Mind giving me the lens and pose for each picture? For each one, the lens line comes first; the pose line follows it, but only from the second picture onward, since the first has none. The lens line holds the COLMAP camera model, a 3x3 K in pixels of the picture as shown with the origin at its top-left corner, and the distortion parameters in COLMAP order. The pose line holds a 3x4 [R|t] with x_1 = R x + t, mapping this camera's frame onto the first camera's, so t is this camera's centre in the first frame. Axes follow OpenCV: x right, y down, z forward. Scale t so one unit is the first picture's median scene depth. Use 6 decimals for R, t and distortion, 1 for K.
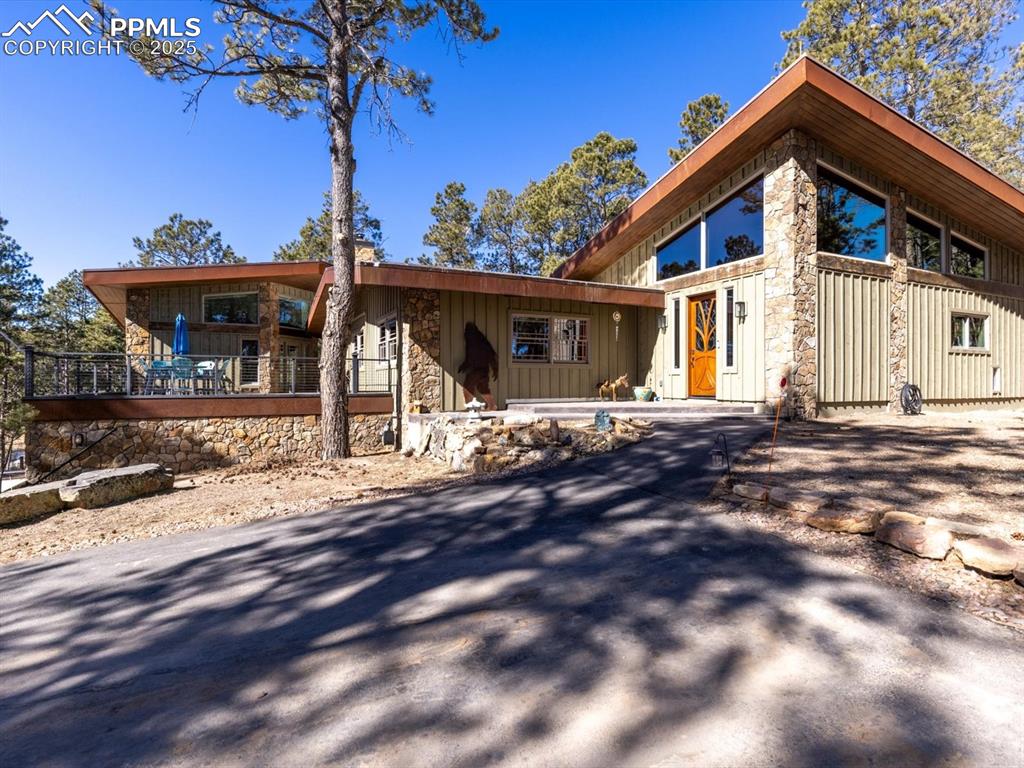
lens RADIAL K [[523.4, 0, 512.0], [0, 523.4, 384.0], [0, 0, 1]] dist [0.004283, 0.000222]
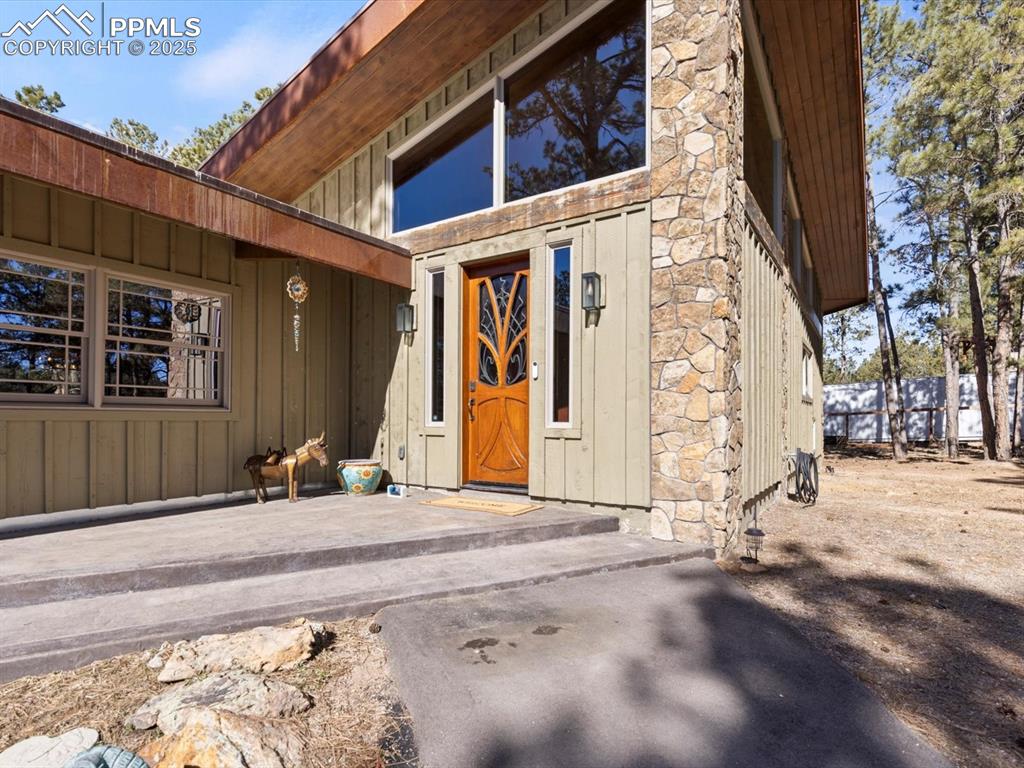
lens RADIAL K [[531.8, 0, 510.1], [0, 531.8, 416.6], [0, 0, 1]] dist [0.004806, 0.000349]
pose [[0.866223, 0.006664, 0.499614, 0.145264], [-0.003701, 0.999969, -0.006923, -0.032891], [-0.499644, 0.004148, 0.866221, 0.598337]]
